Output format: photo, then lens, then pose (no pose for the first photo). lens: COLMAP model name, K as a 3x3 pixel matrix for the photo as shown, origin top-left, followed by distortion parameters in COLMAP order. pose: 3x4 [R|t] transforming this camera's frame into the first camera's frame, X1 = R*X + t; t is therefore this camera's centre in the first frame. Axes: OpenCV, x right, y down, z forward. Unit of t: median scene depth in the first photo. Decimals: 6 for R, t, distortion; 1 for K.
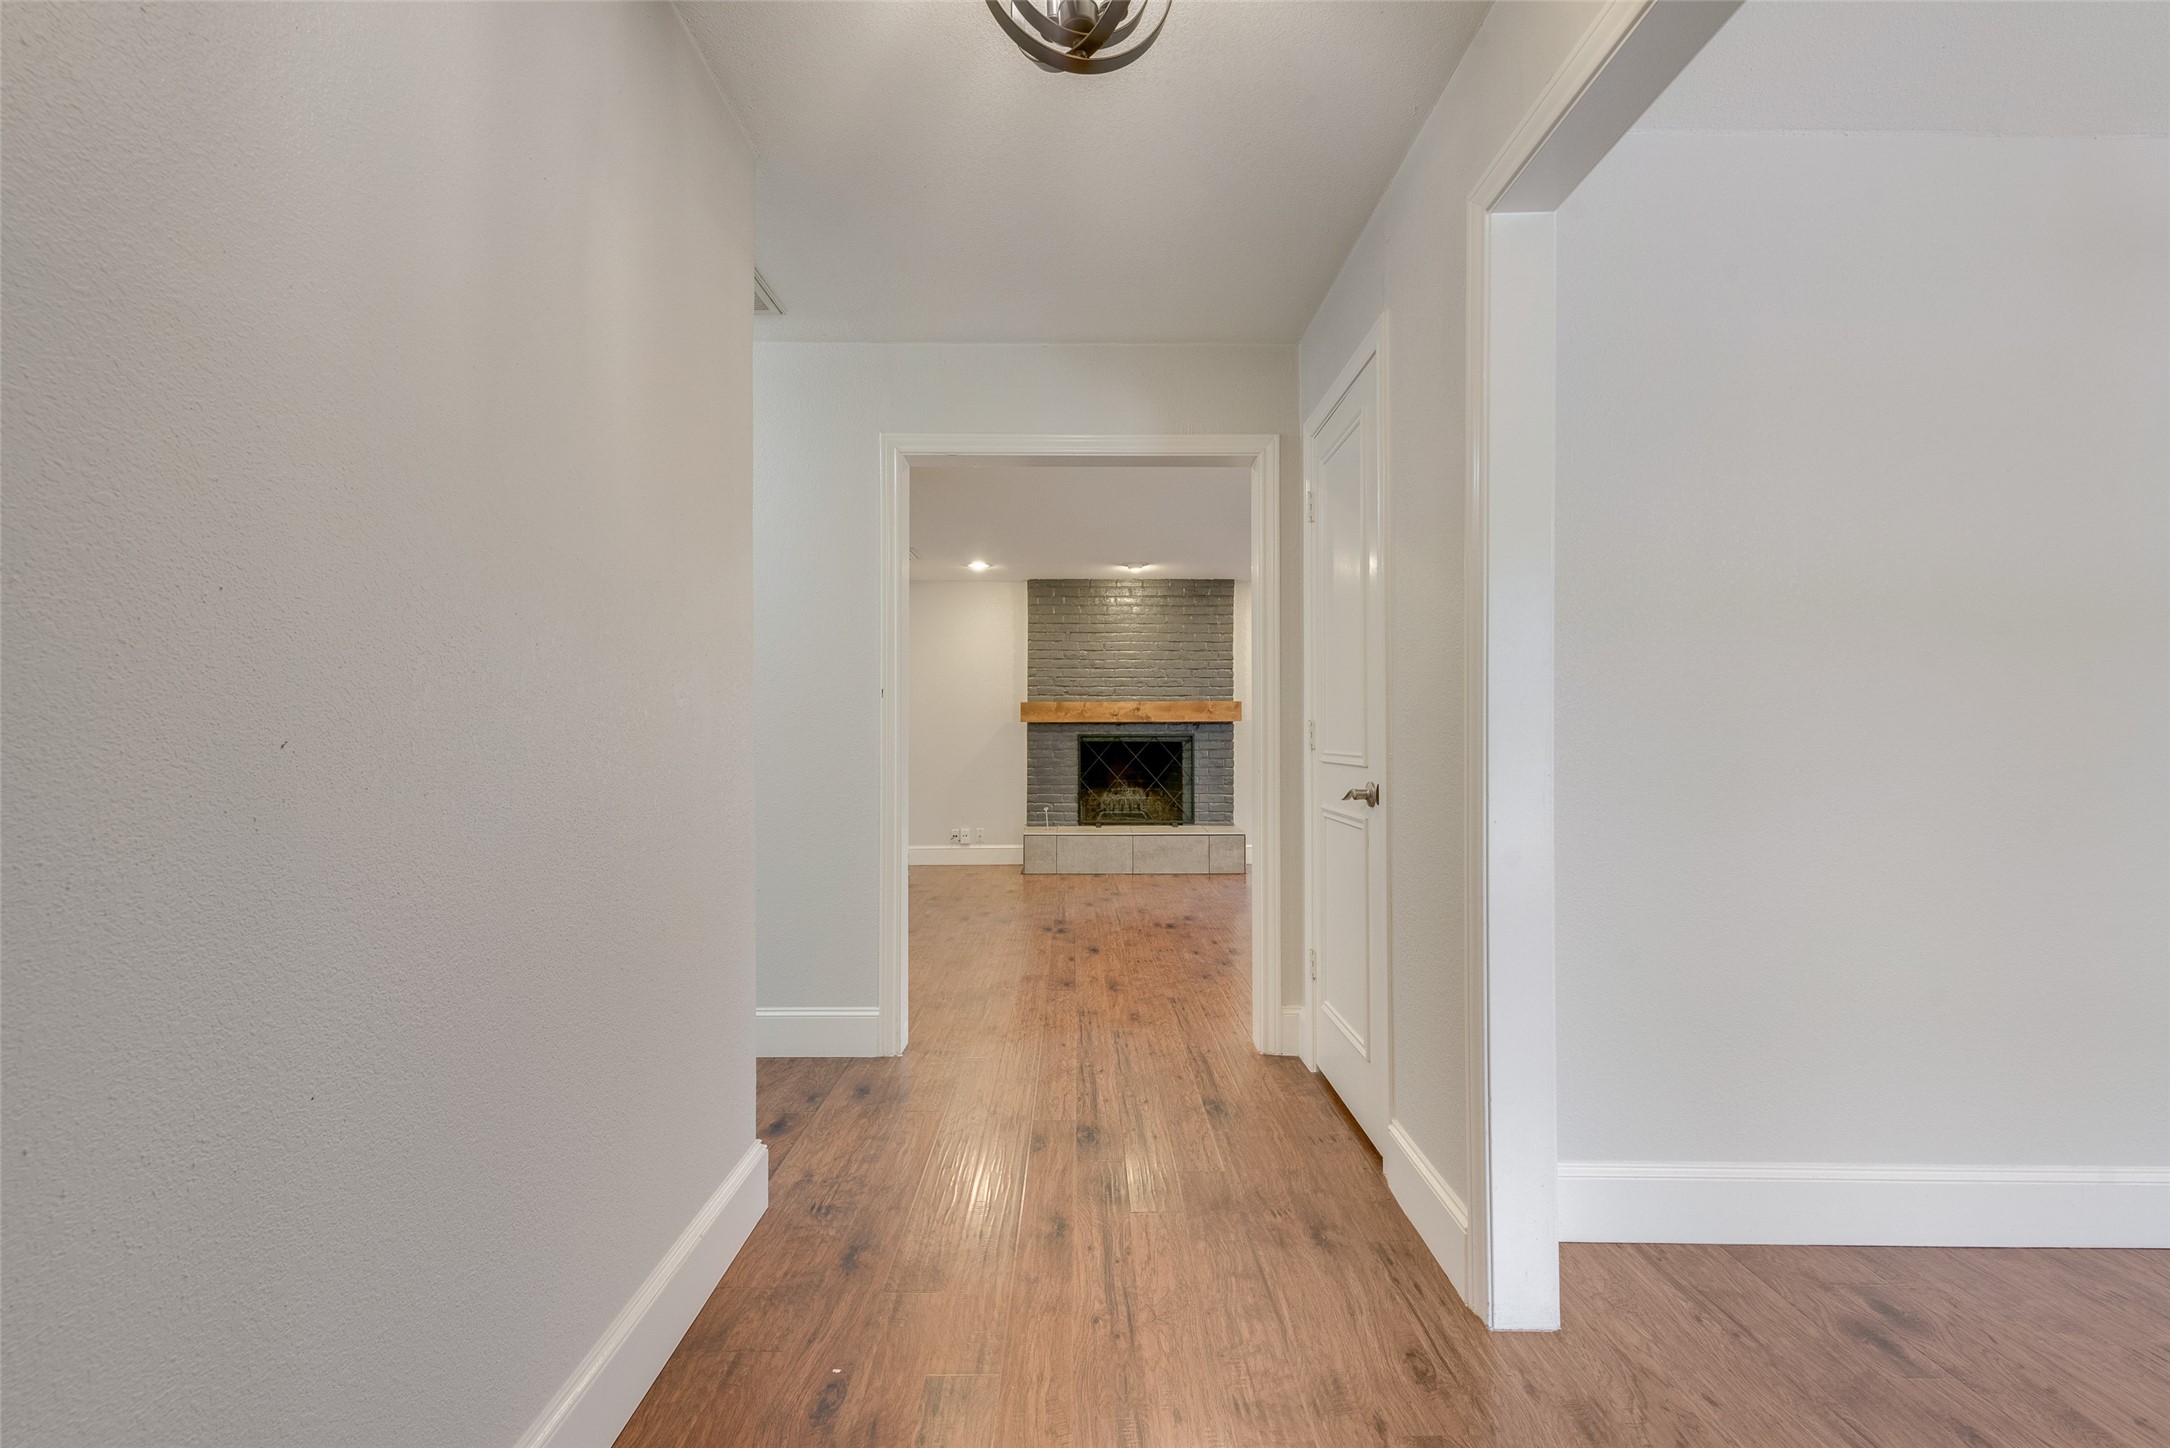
lens RADIAL K [[855.0, 0, 1092.8], [0, 855.0, 732.6], [0, 0, 1]] dist [0.019032, -0.004524]
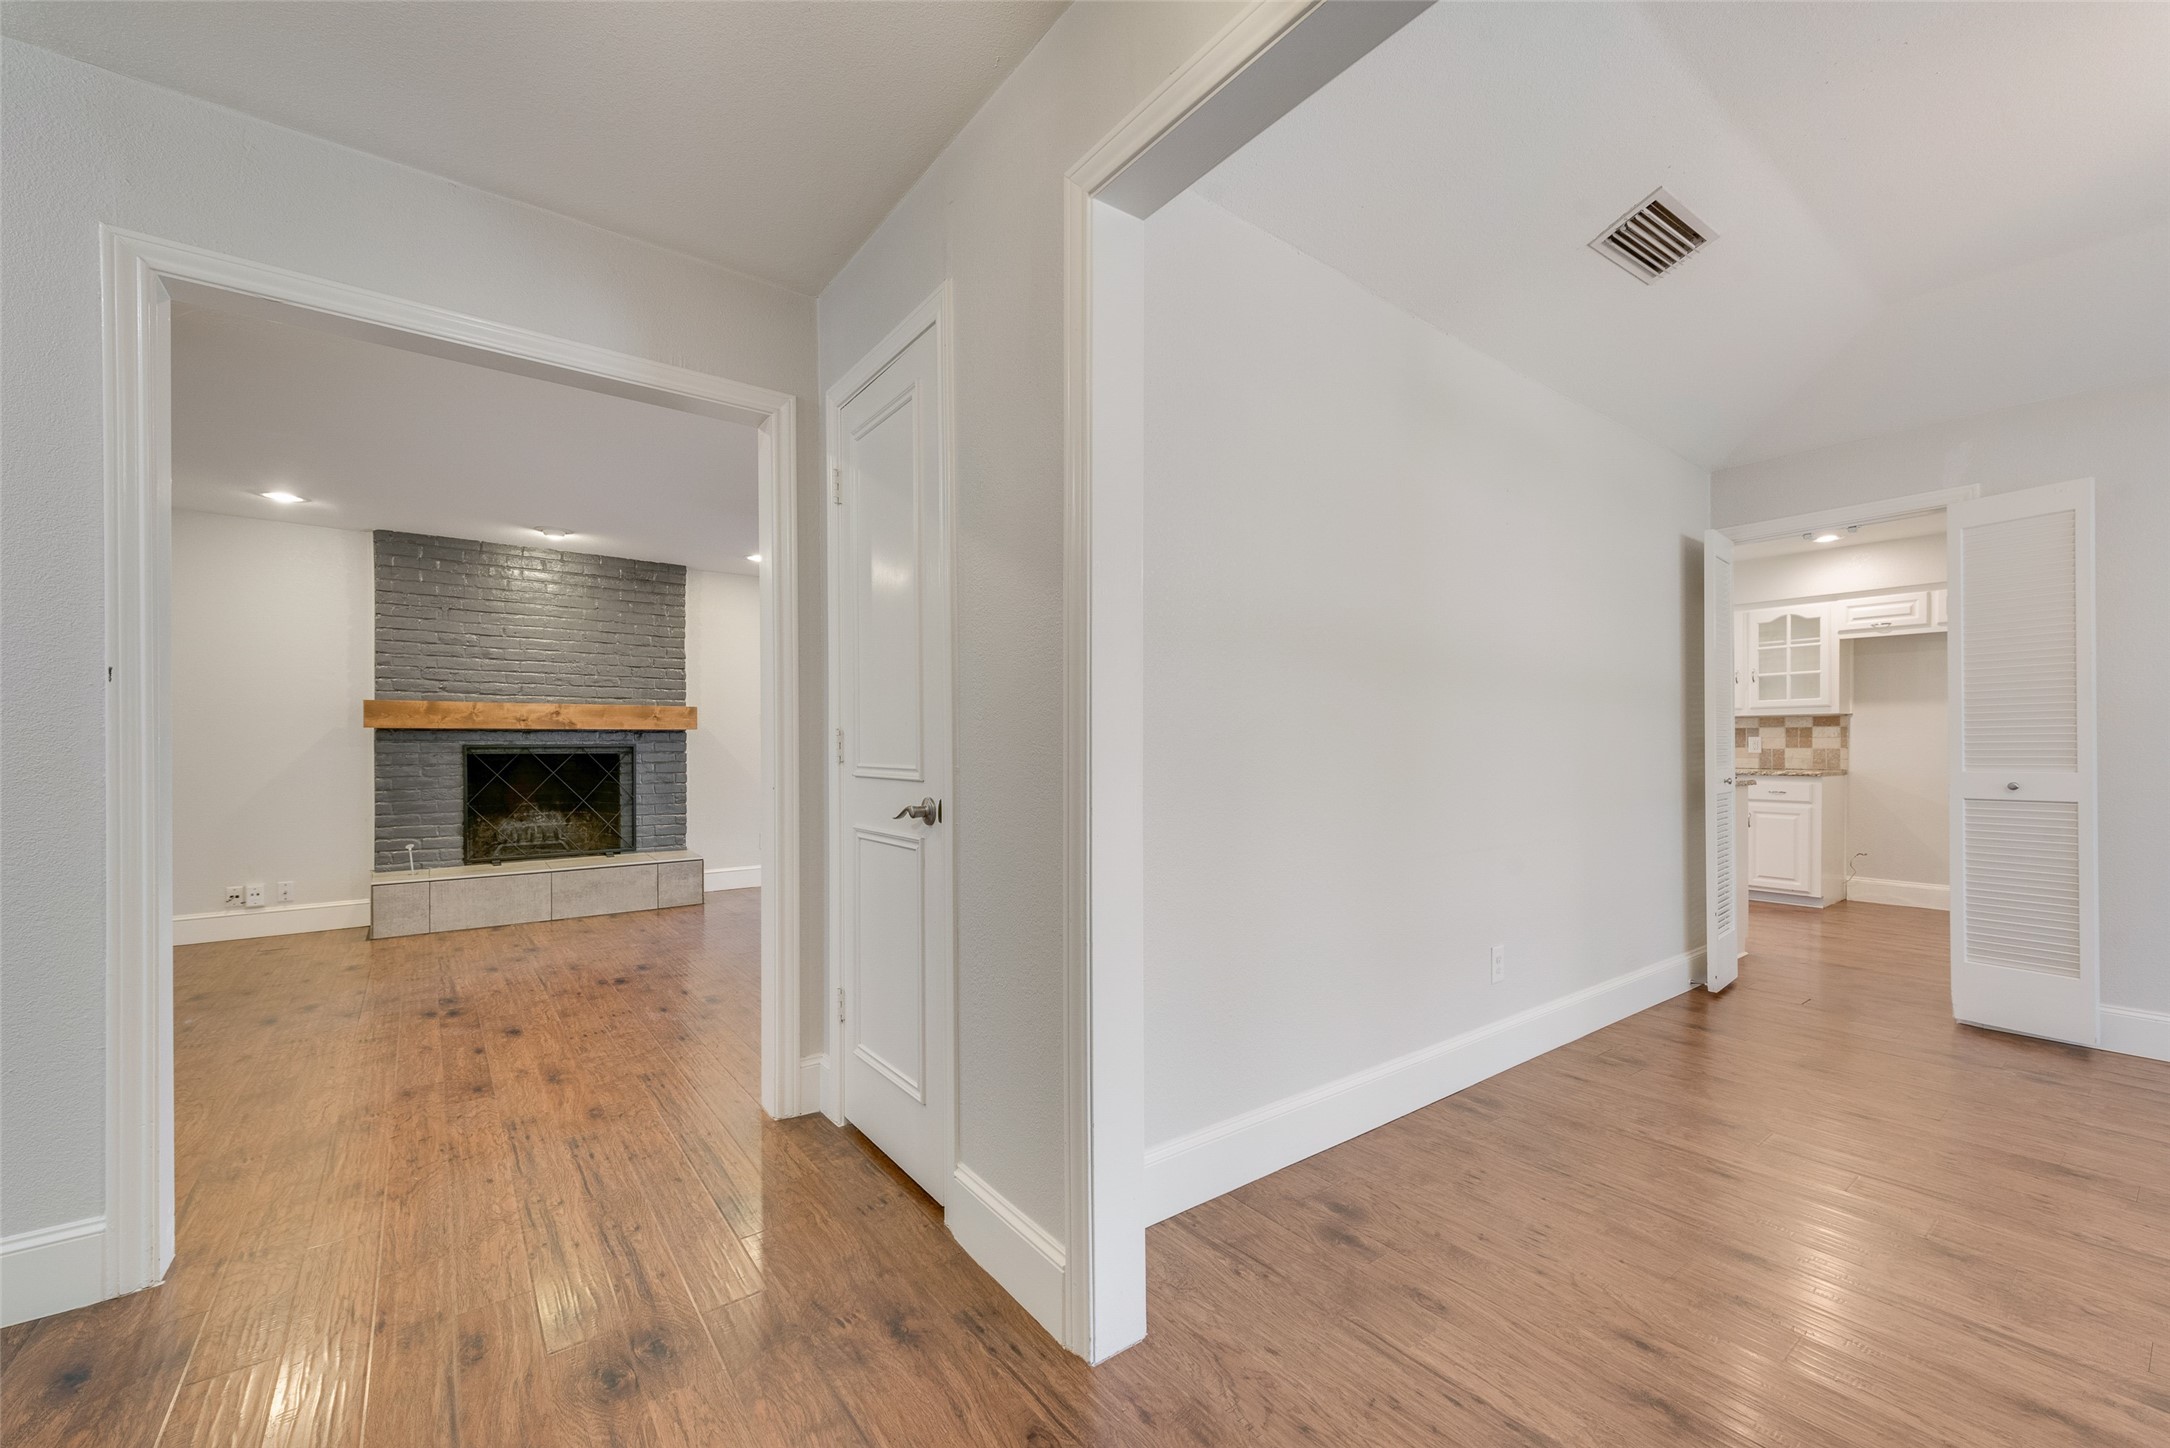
lens RADIAL K [[855.0, 0, 1078.1], [0, 855.0, 749.2], [0, 0, 1]] dist [0.019032, -0.004524]
pose [[0.805739, -0.003755, 0.592259, -0.065117], [-0.000922, 0.999971, 0.007595, -0.000772], [-0.592270, -0.006665, 0.805712, 0.134184]]
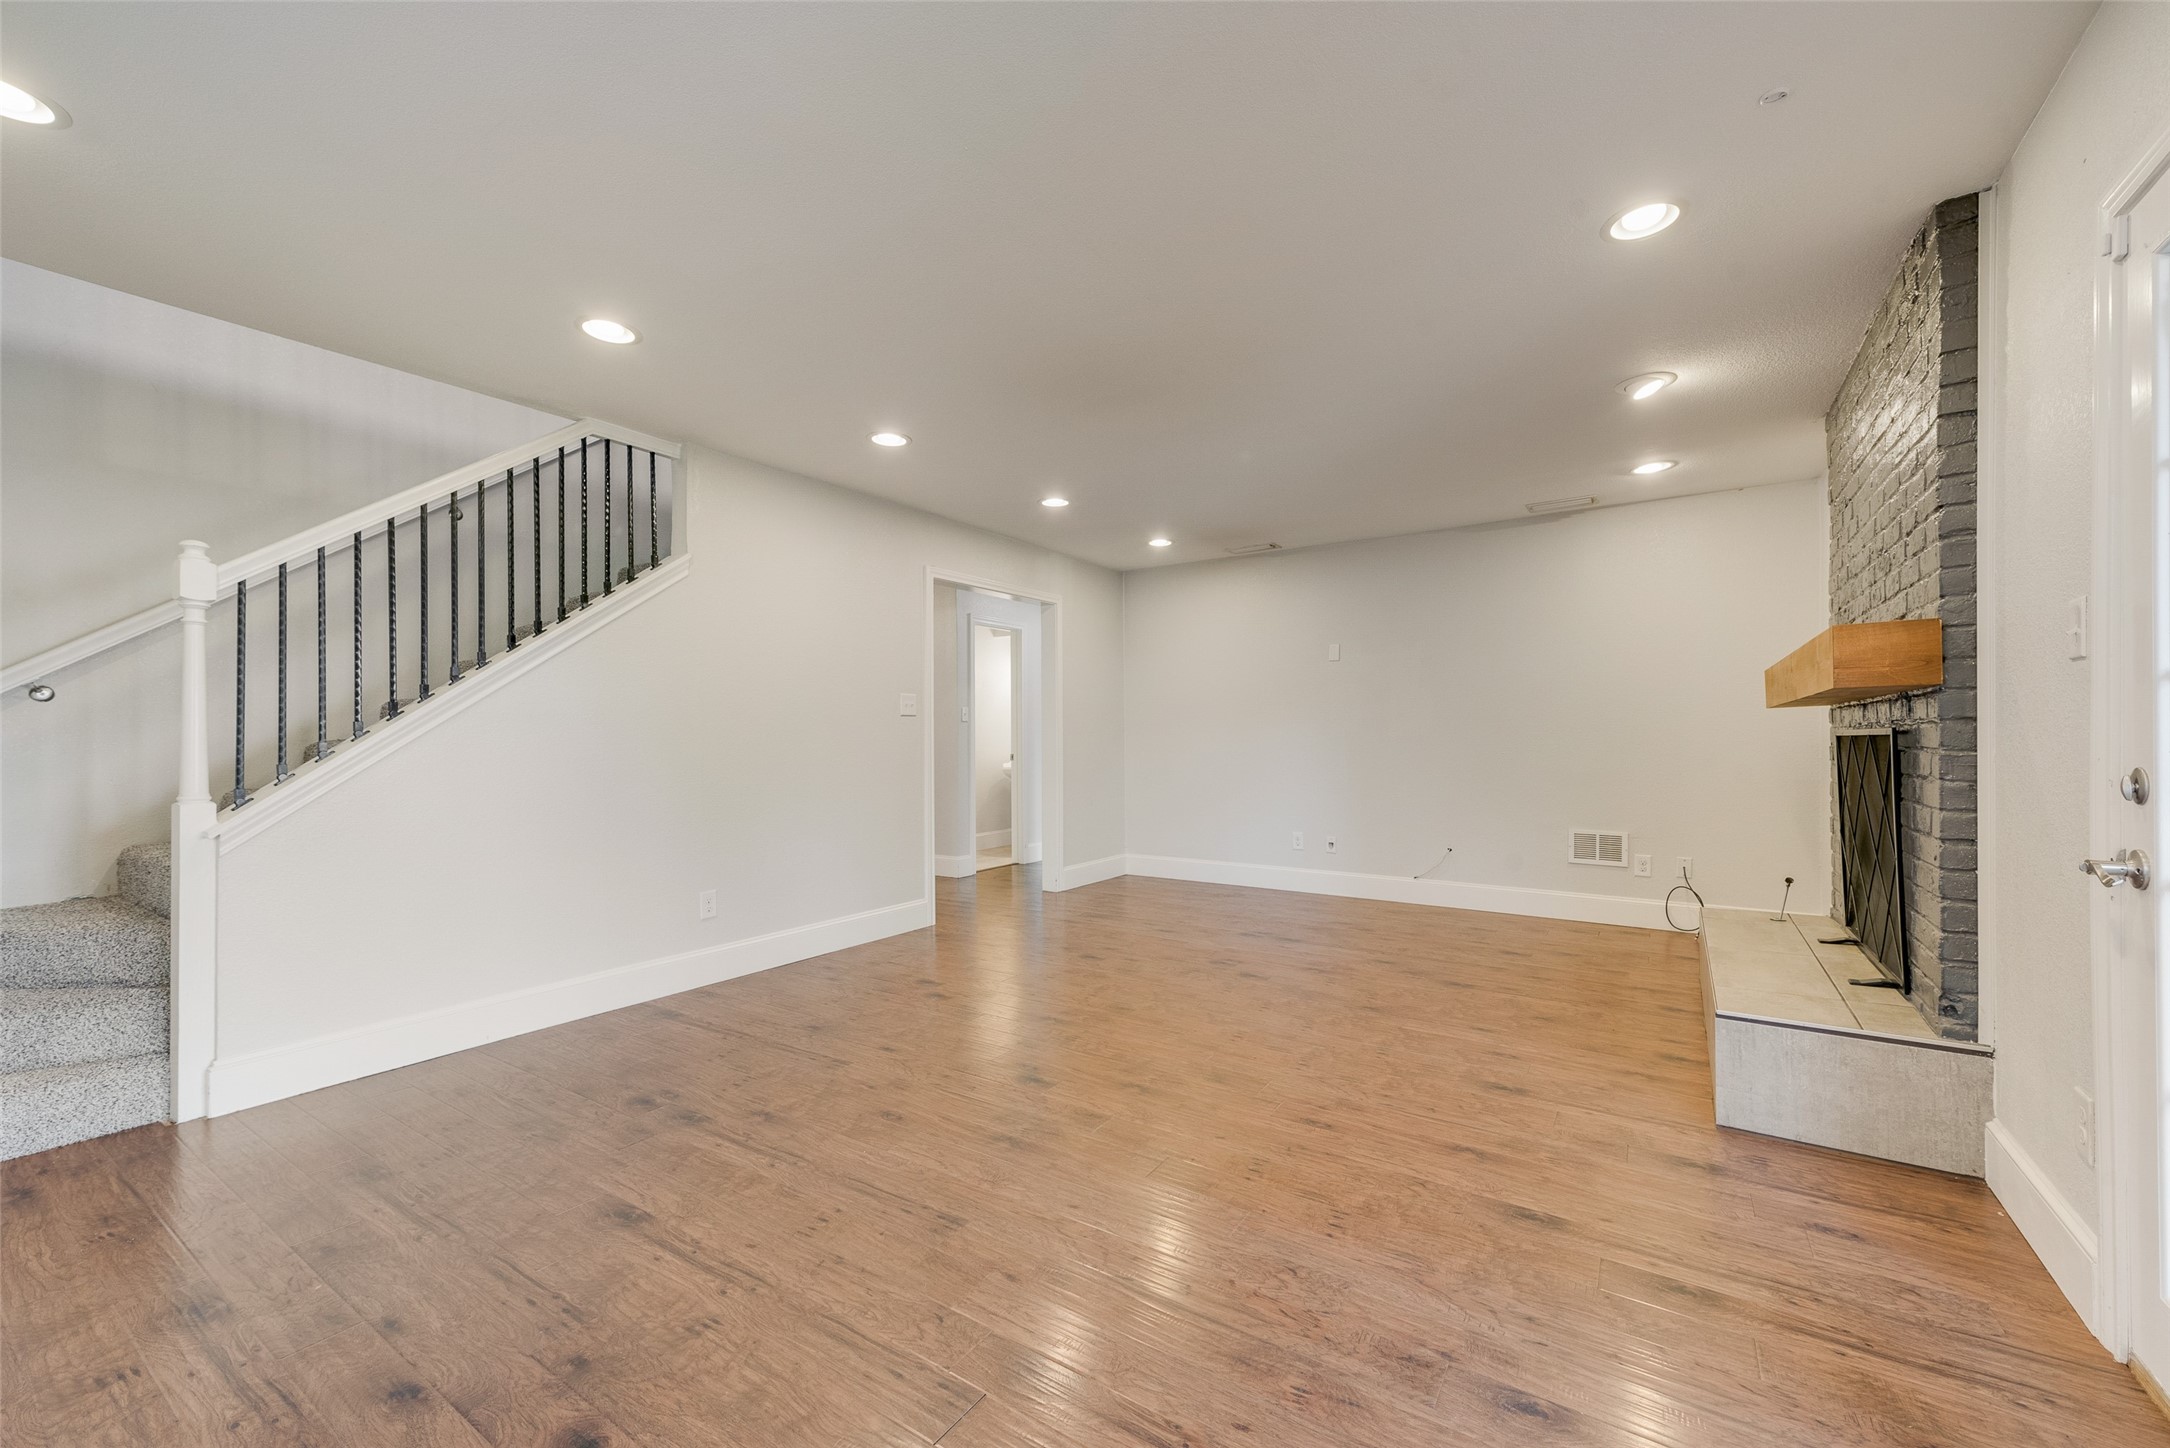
lens RADIAL K [[855.0, 0, 1082.1], [0, 855.0, 738.7], [0, 0, 1]] dist [0.019032, -0.004524]
pose [[-0.570226, 0.004756, -0.821474, 1.233017], [0.012022, 0.999924, -0.002556, 0.006643], [0.821400, -0.011333, -0.570240, 1.976604]]
